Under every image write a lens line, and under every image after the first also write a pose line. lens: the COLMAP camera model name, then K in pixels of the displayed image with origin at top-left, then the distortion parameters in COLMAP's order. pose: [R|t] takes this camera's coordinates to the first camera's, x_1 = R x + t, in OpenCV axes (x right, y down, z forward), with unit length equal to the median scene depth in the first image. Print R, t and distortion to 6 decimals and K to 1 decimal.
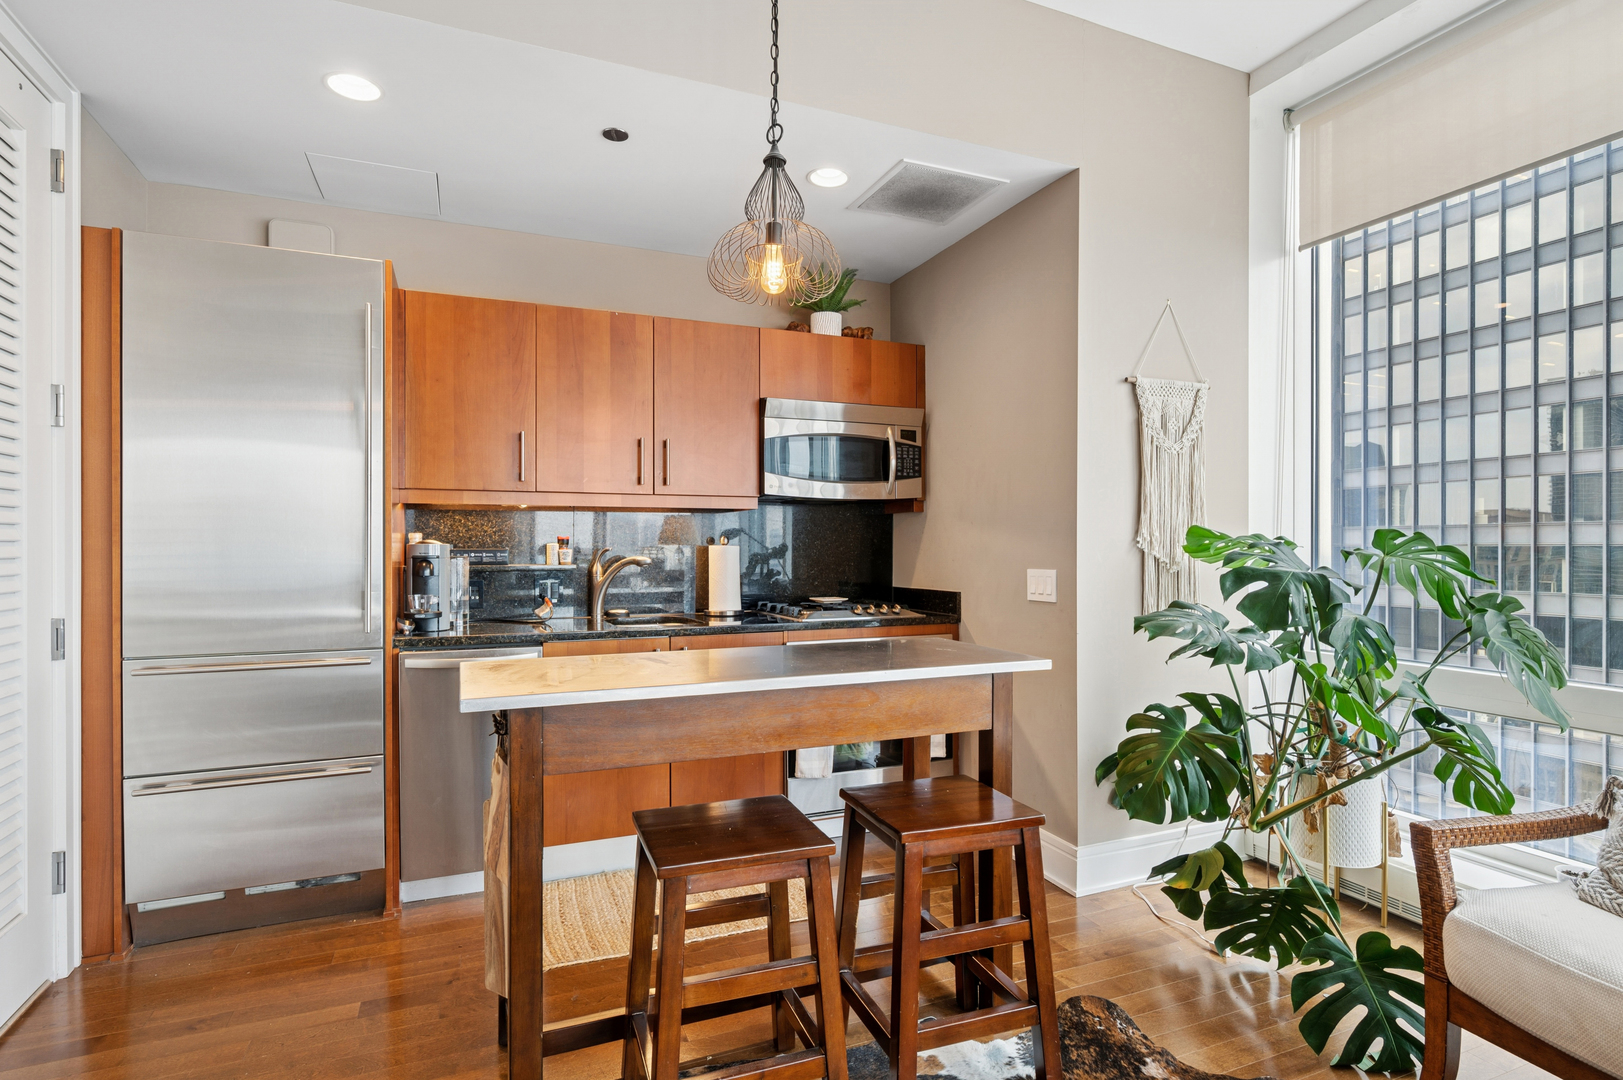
lens RADIAL K [[821.3, 0, 811.5], [0, 821.3, 540.0], [0, 0, 1]] dist [-0.003766, -0.000105]
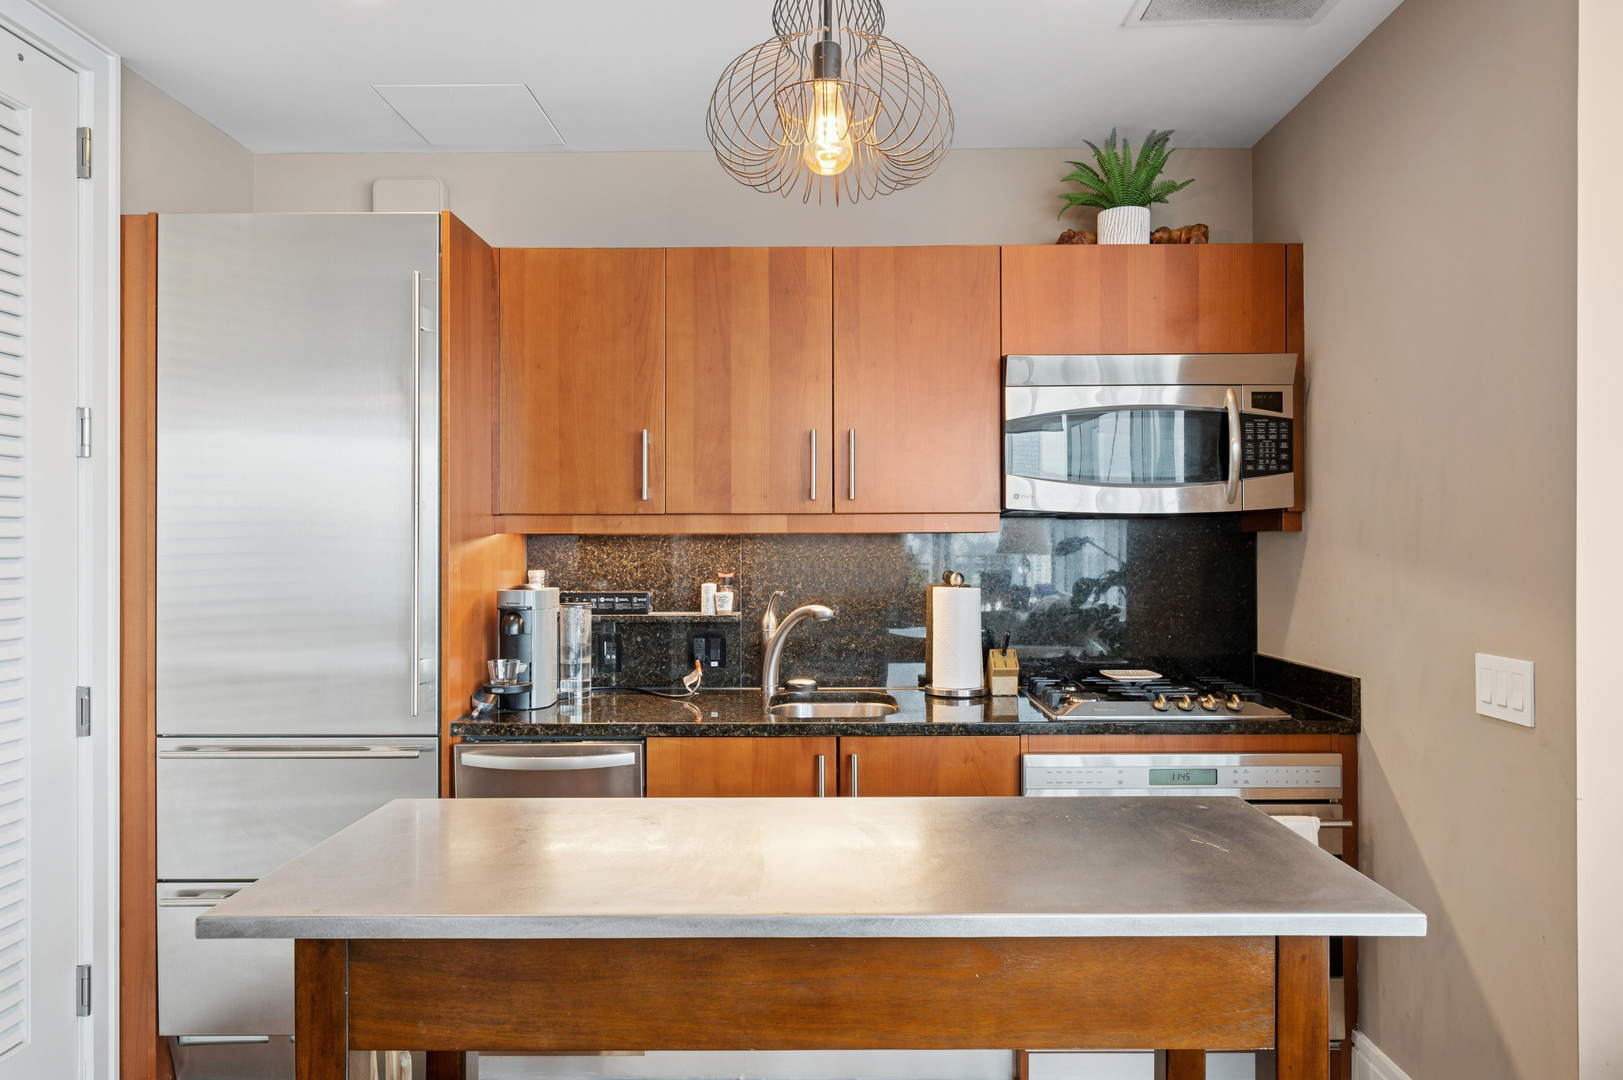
lens RADIAL K [[1075.2, 0, 771.6], [0, 1075.2, 543.8], [0, 0, 1]] dist [-0.002195, -0.004851]
pose [[0.917954, -0.005830, -0.396645, 0.111756], [0.005214, 0.999983, -0.002632, -0.030022], [0.396653, 0.000348, 0.917968, 0.186709]]
